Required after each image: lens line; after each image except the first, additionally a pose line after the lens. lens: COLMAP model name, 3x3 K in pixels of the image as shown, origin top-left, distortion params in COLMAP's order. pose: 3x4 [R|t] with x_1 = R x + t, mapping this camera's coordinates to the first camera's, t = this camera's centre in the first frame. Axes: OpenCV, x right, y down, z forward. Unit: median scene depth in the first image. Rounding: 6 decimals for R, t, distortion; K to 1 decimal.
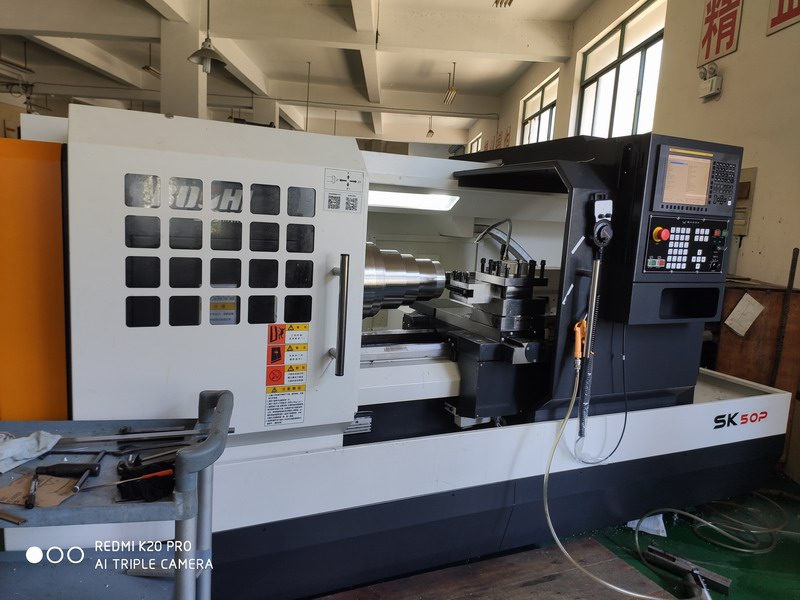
lens RADIAL K [[608.0, 0, 404.2], [0, 608.0, 299.6], [0, 0, 1]] dist [0.082579, -0.108658]
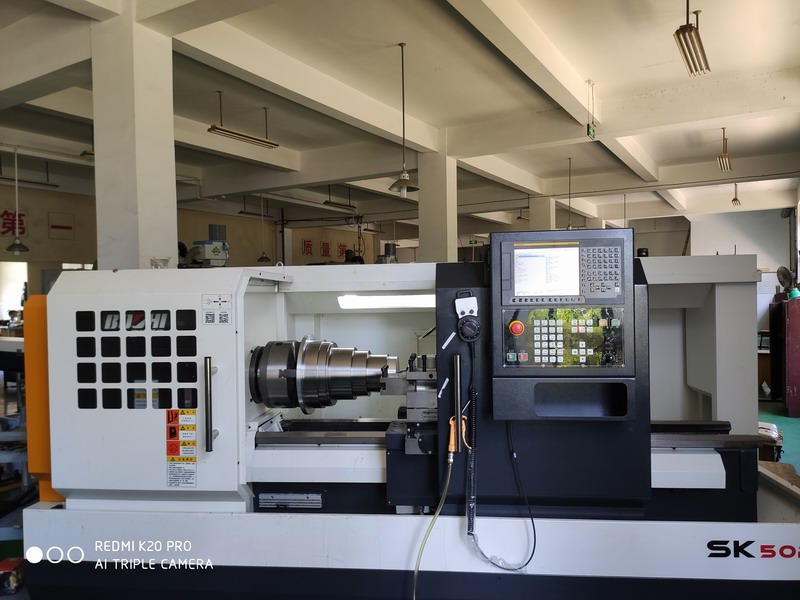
lens RADIAL K [[608.0, 0, 404.2], [0, 608.0, 299.6], [0, 0, 1]] dist [0.082579, -0.108658]
pose [[0.845486, -0.067045, -0.529772, 0.737285], [-0.008999, 0.990157, -0.139671, -0.011872], [0.533921, 0.122857, 0.836561, 0.072543]]
